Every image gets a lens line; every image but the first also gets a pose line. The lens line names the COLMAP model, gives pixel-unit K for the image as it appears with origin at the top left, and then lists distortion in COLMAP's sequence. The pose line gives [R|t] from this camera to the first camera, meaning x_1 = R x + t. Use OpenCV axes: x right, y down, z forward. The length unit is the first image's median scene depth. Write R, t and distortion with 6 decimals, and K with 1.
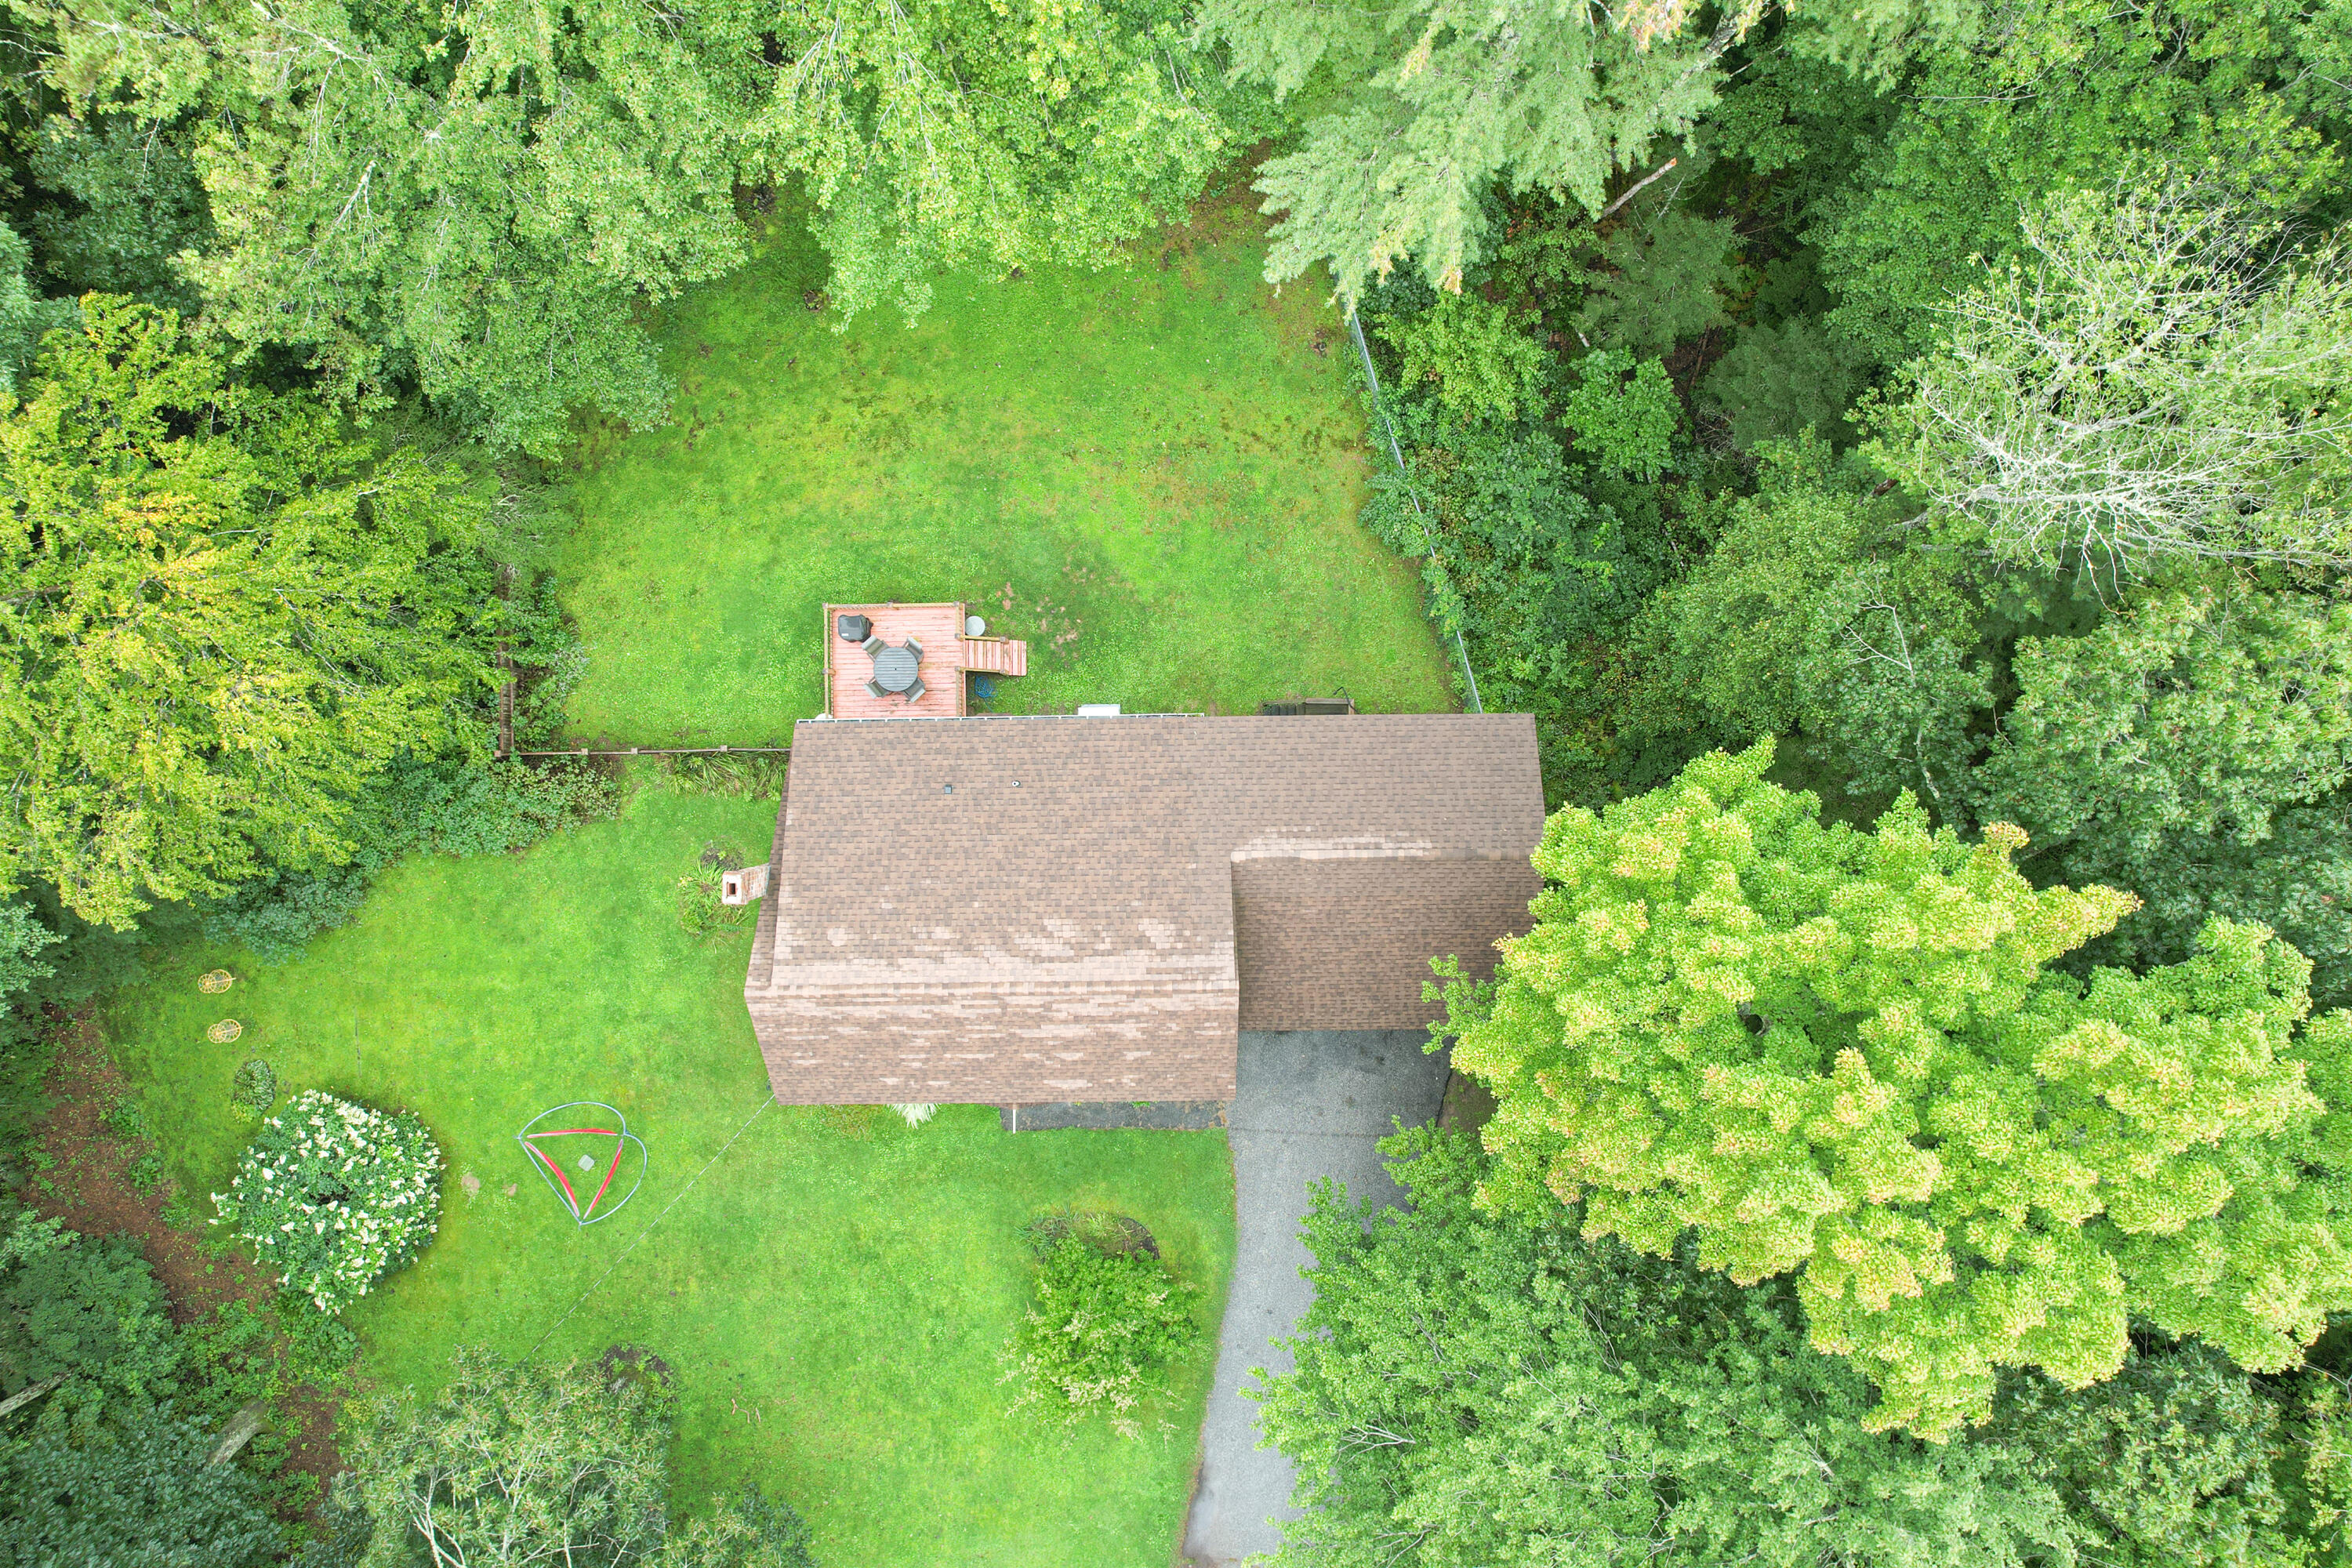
lens RADIAL K [[1486.6, 0, 1176.0], [0, 1486.6, 784.0], [0, 0, 1]] dist [-0.068111, 0.059116]
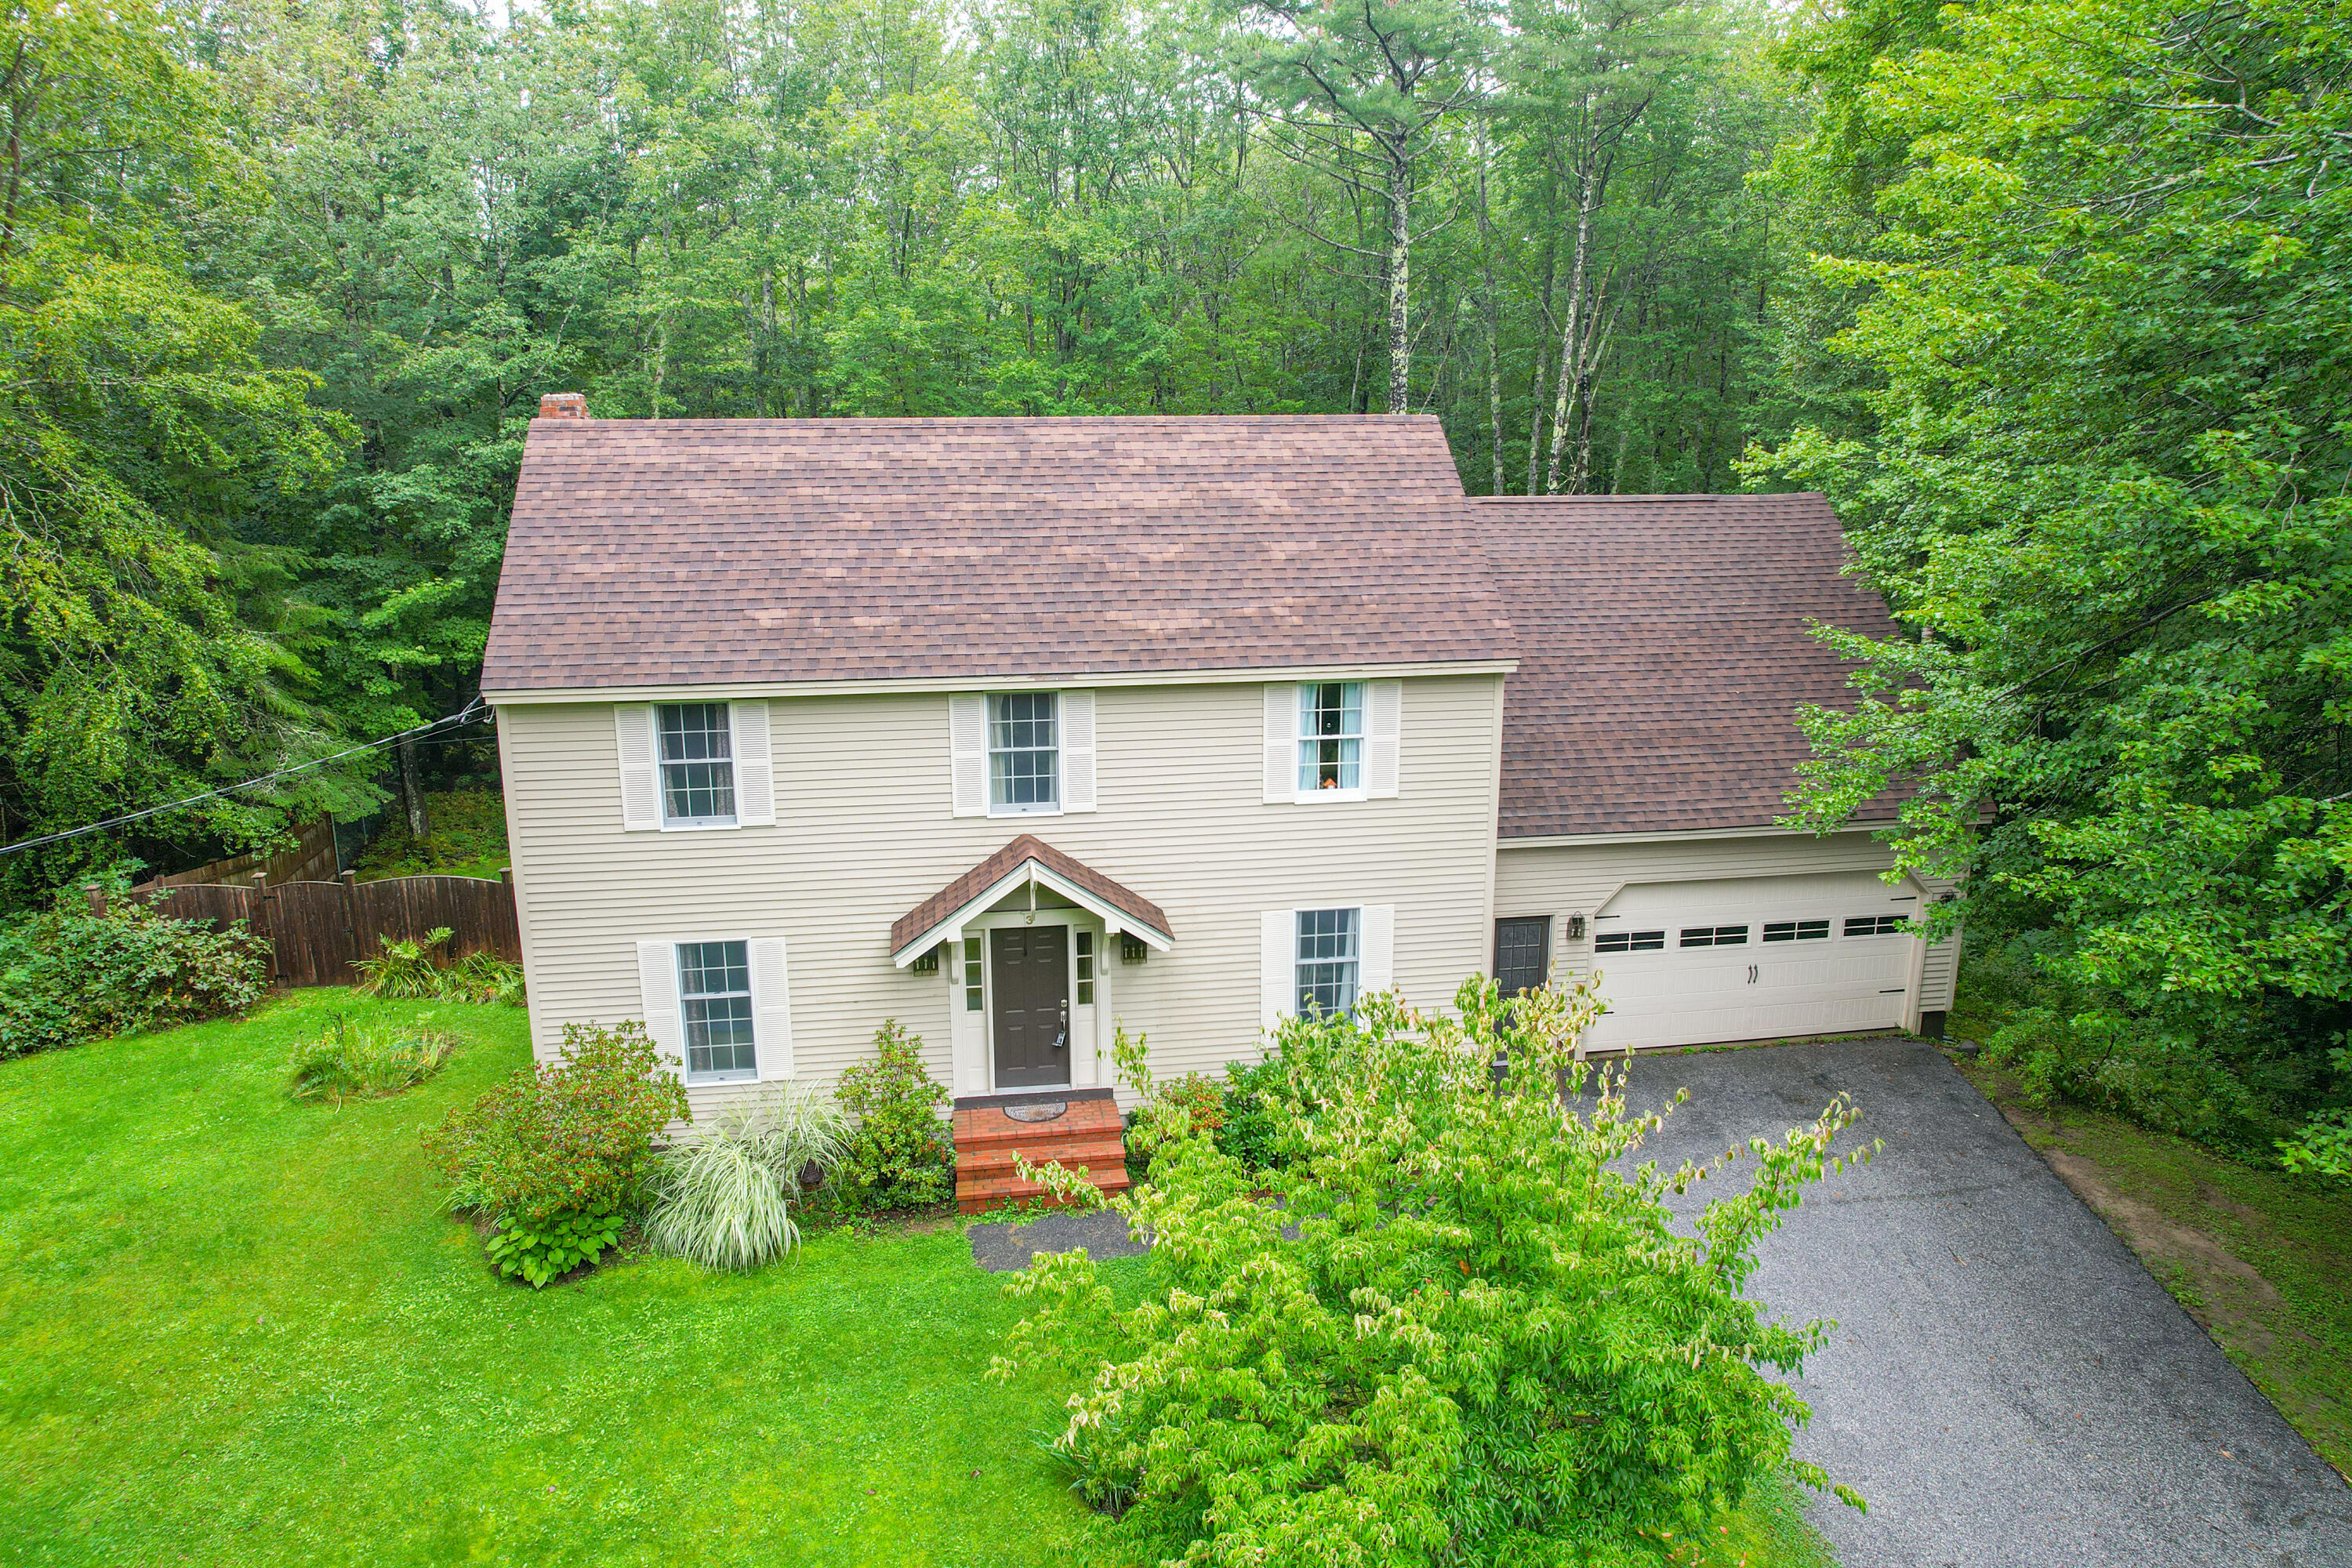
lens RADIAL K [[1486.6, 0, 1176.0], [0, 1486.6, 784.0], [0, 0, 1]] dist [-0.068111, 0.059116]
pose [[0.988646, -0.040287, 0.144761, -0.140101], [0.150248, 0.251802, -0.956045, 0.676964], [0.002065, 0.966940, 0.254996, 0.953500]]
